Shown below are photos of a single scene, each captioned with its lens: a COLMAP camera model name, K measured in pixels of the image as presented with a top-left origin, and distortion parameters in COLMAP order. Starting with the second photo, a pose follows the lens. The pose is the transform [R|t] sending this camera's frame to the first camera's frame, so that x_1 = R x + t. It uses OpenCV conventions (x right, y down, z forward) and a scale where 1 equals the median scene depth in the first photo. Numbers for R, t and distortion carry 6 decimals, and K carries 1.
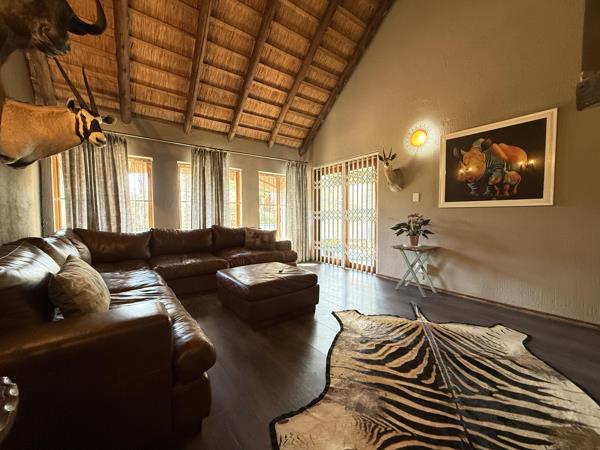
lens RADIAL K [[238.8, 0, 298.8], [0, 238.8, 224.6], [0, 0, 1]] dist [-0.000605, 0.000218]
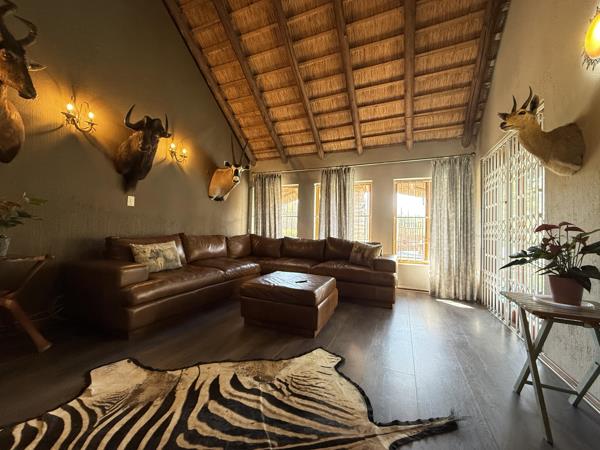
lens RADIAL K [[238.8, 0, 298.8], [0, 238.8, 224.6], [0, 0, 1]] dist [-0.000605, 0.000218]
pose [[0.490381, -0.006407, -0.871484, 0.596574], [-0.063398, 0.997061, -0.043004, 0.003074], [0.869199, 0.076339, 0.488534, 0.397653]]
